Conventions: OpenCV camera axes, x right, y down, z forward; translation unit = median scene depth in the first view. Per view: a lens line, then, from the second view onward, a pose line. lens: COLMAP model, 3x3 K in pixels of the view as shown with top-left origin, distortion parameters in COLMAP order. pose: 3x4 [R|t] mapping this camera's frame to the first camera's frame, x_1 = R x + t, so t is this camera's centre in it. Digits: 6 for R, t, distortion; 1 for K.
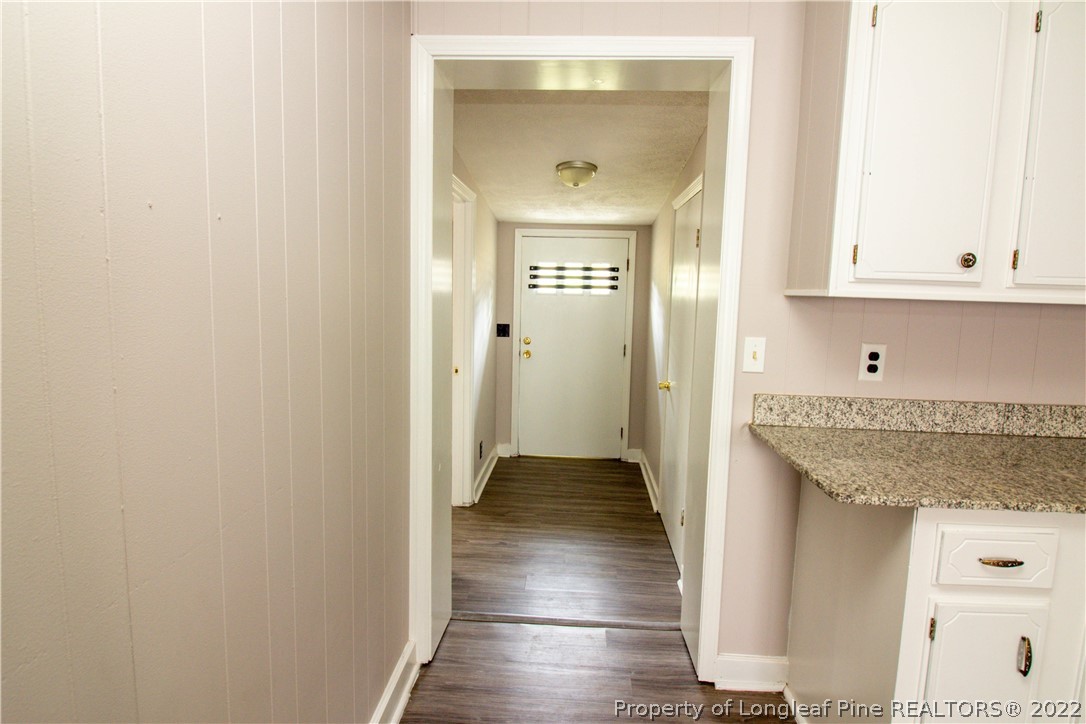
lens RADIAL K [[581.1, 0, 541.0], [0, 581.1, 350.4], [0, 0, 1]] dist [-0.005217, -0.005602]
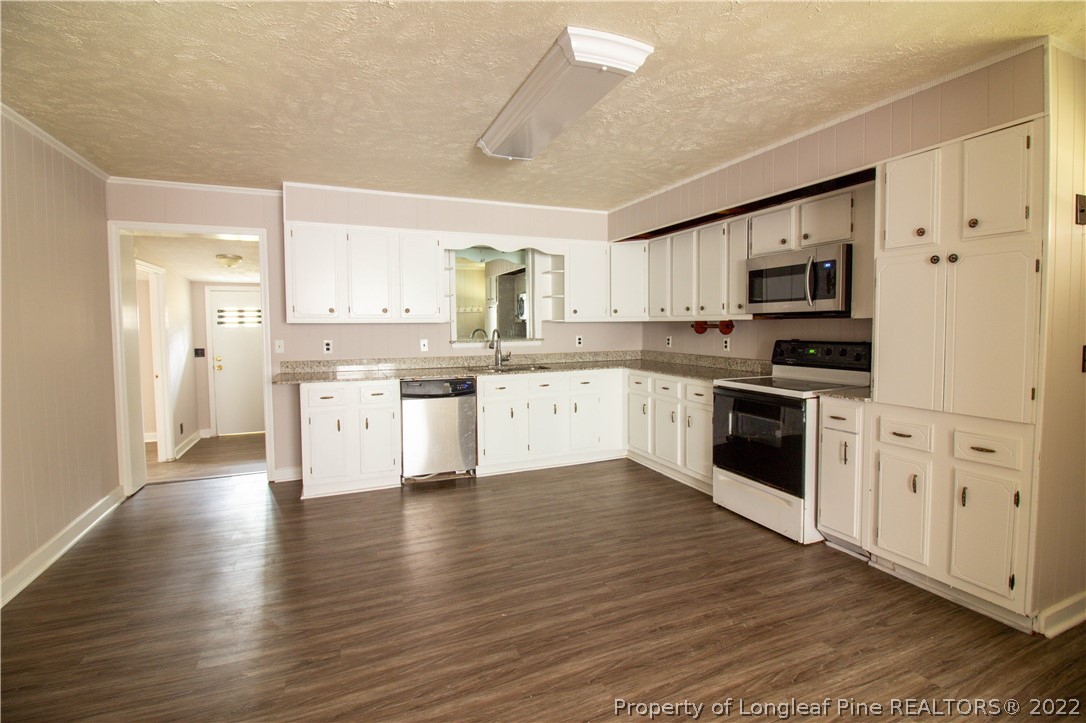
lens RADIAL K [[490.6, 0, 525.4], [0, 490.6, 347.2], [0, 0, 1]] dist [-0.010097, -0.003866]
pose [[0.896825, -0.051814, 0.439341, 0.199477], [0.074970, 0.996553, -0.035506, 0.087008], [-0.435987, 0.064780, 0.897618, -0.732694]]
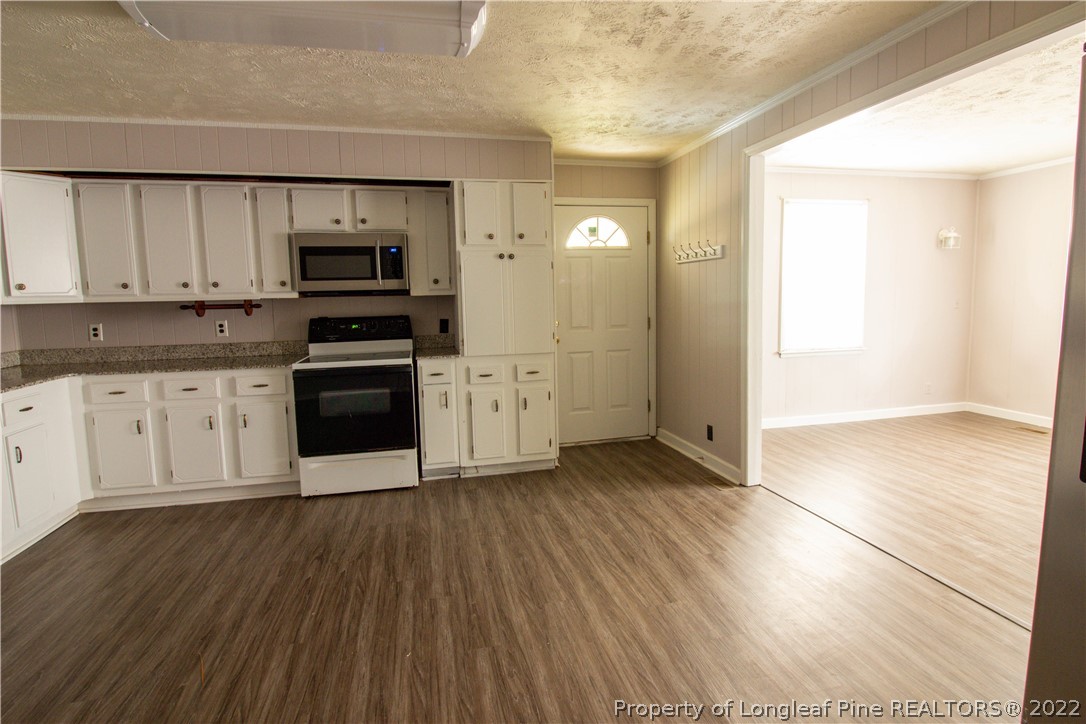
lens RADIAL K [[545.1, 0, 545.3], [0, 545.1, 350.4], [0, 0, 1]] dist [0.002983, -0.013630]
pose [[-0.282820, -0.116133, 0.952117, -0.091256], [0.113177, 0.981669, 0.153356, 0.023852], [-0.952472, 0.151129, -0.264492, -0.216491]]
